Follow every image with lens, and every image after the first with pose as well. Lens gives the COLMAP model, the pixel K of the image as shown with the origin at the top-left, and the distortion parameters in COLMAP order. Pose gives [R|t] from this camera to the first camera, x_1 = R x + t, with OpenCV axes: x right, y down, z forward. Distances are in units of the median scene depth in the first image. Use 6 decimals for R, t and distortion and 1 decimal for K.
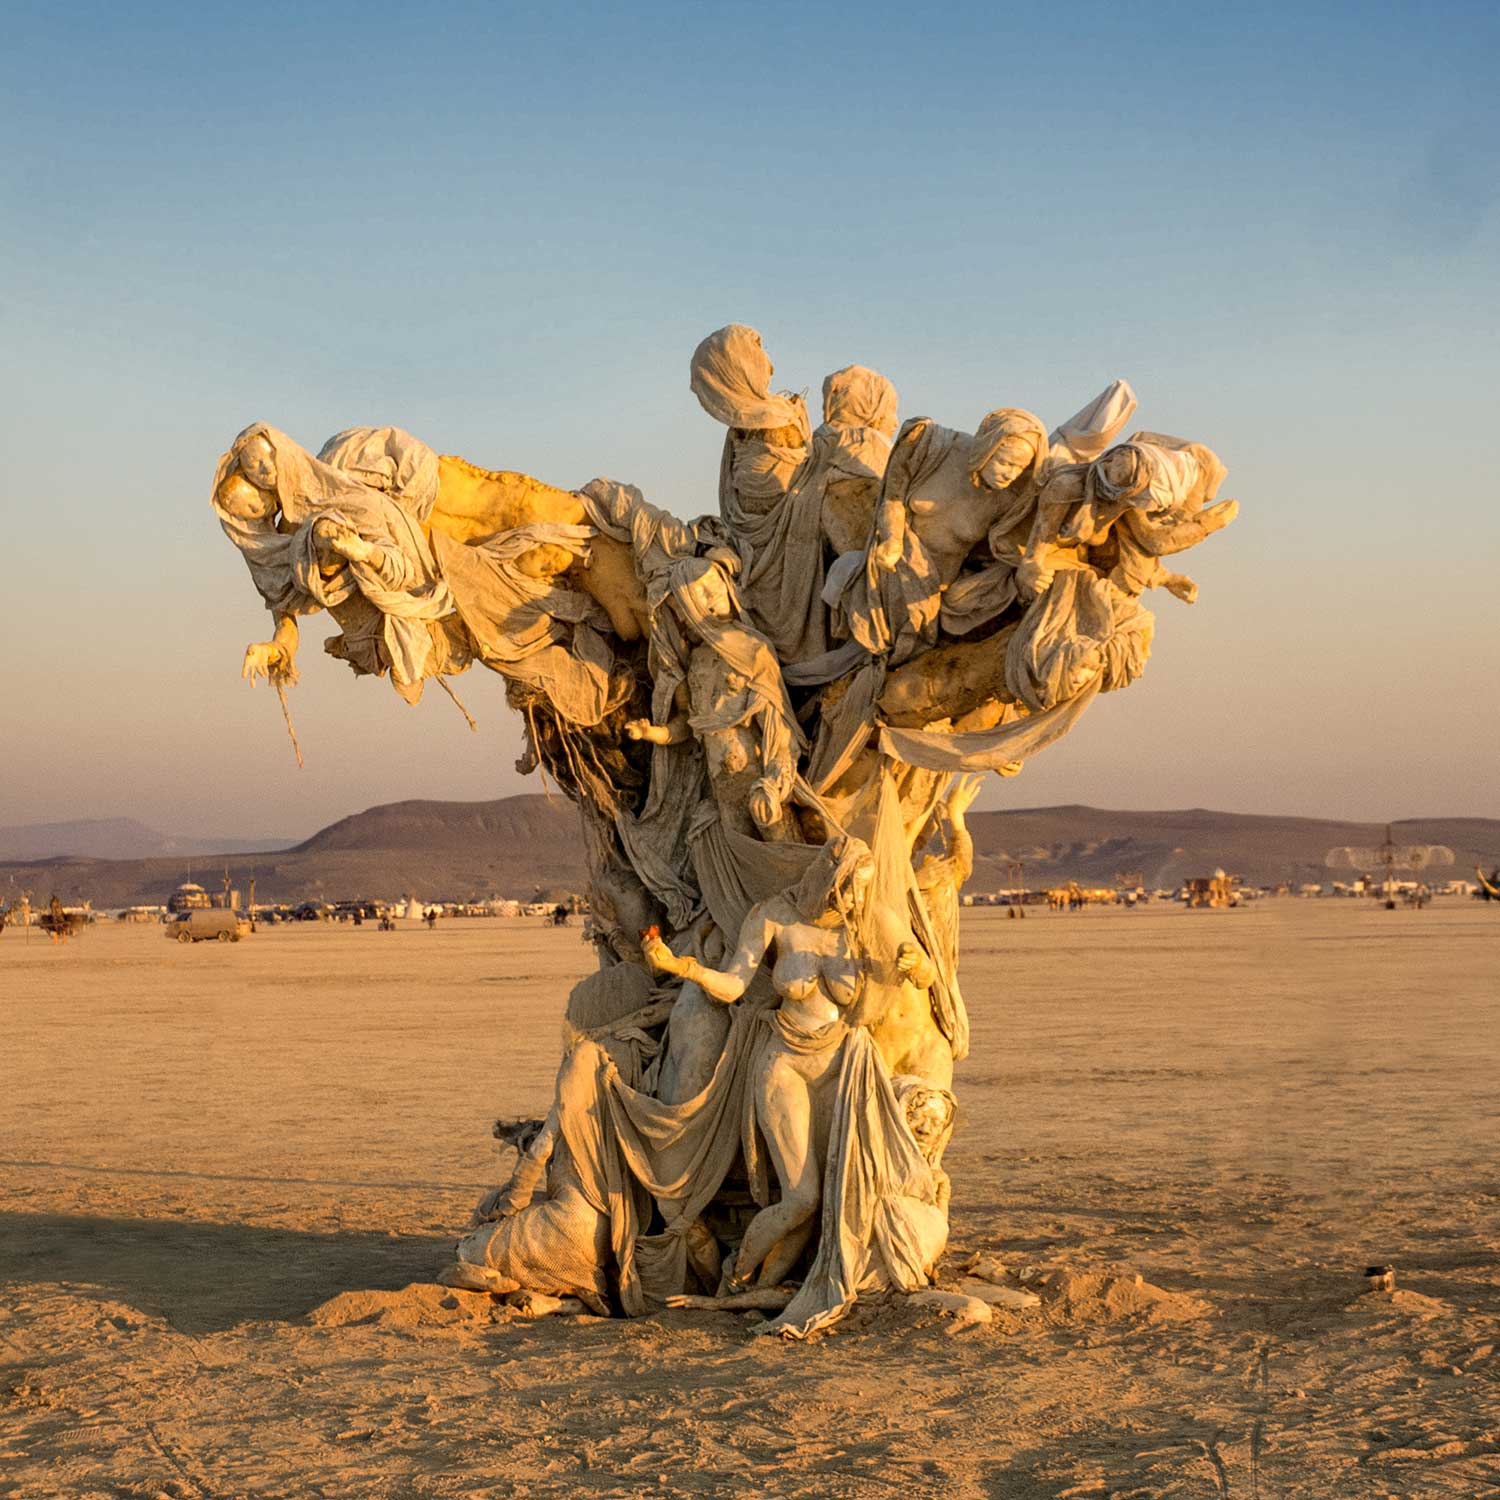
lens RADIAL K [[3366.0, 0, 756.1], [0, 3366.0, 697.7], [0, 0, 1]] dist [-0.157332, 0.000000]
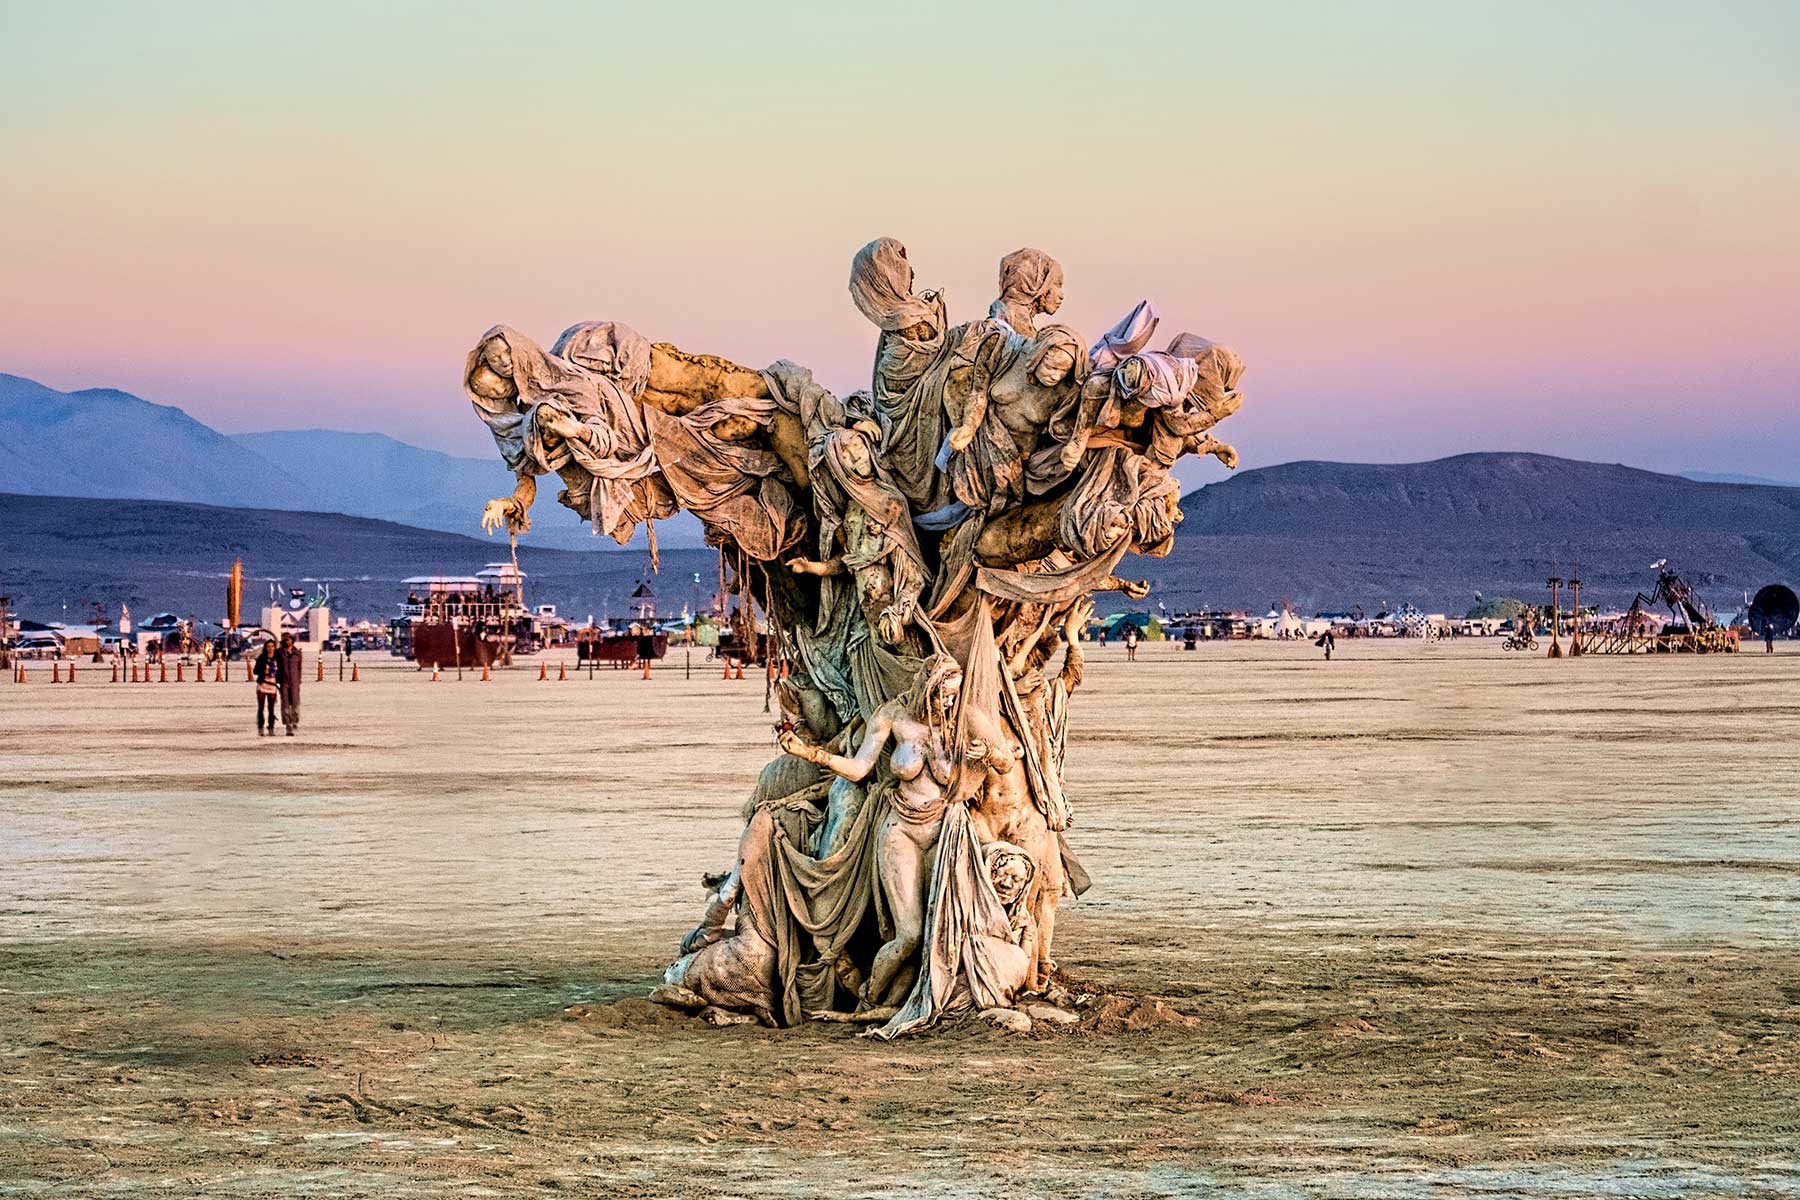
lens RADIAL K [[5052.2, 0, 910.0], [0, 5052.2, 617.9], [0, 0, 1]] dist [0.174834, 0.000000]
pose [[0.983591, 0.010480, -0.180108, 0.352431], [0.000682, 0.998088, 0.061803, -0.089188], [0.180411, -0.060912, 0.981703, -0.868663]]
